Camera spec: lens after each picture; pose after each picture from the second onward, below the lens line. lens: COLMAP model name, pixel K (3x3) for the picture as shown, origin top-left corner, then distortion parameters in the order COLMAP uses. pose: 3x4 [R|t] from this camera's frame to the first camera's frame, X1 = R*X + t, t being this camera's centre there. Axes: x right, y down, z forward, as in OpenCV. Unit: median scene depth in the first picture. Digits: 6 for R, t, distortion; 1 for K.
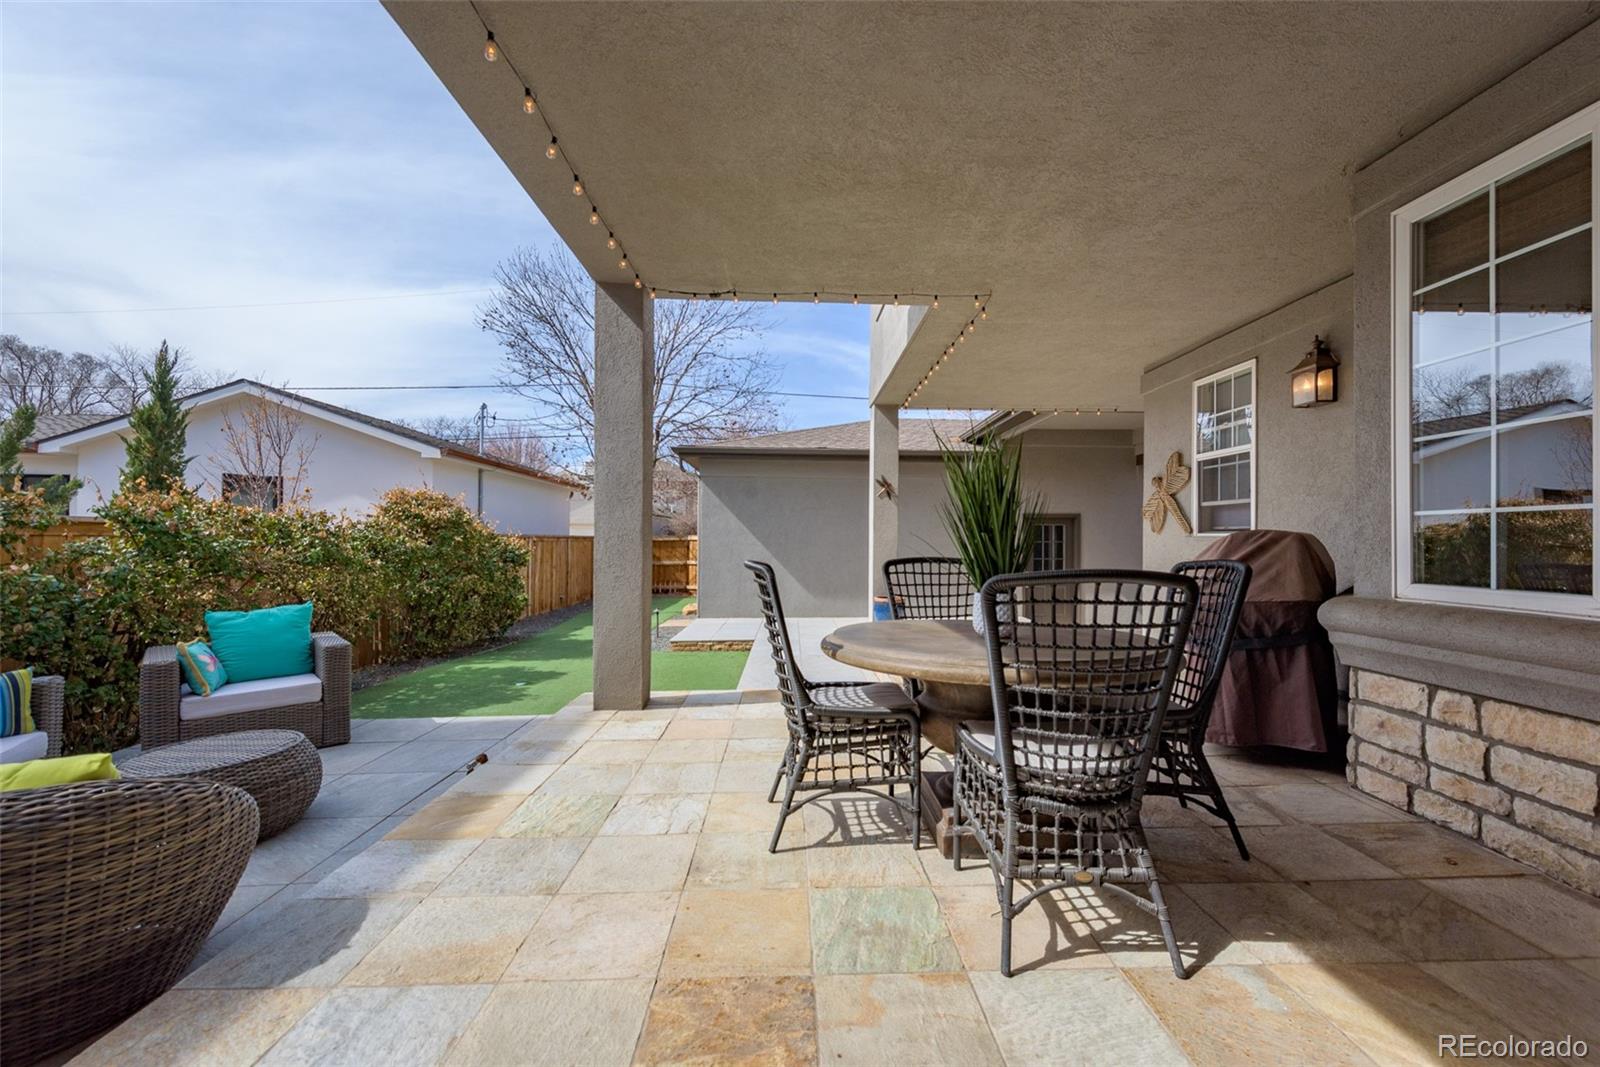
lens RADIAL K [[635.1, 0, 800.0], [0, 635.1, 533.5], [0, 0, 1]] dist [0.001209, 0.000106]
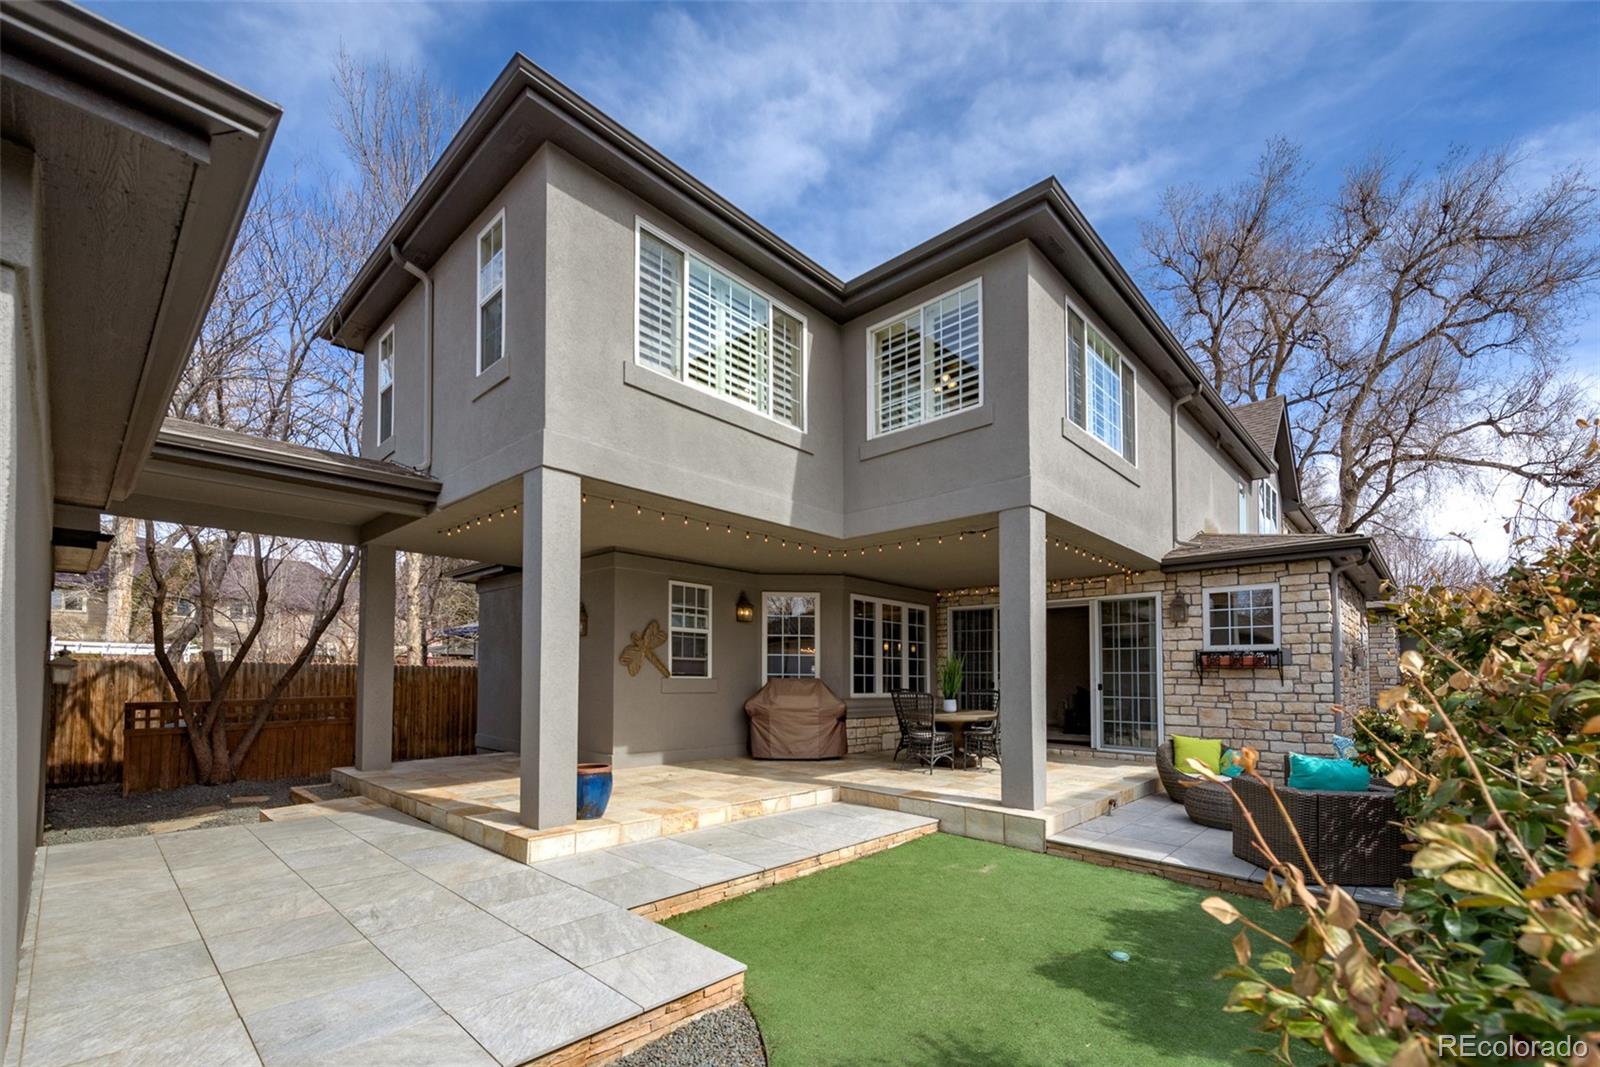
lens RADIAL K [[635.1, 0, 800.0], [0, 635.1, 533.5], [0, 0, 1]] dist [0.001209, 0.000106]
pose [[-0.715069, 0.152594, 0.682196, -0.767757], [-0.008184, 0.973990, -0.226441, 0.007453], [-0.699006, -0.167504, -0.695222, 2.006773]]
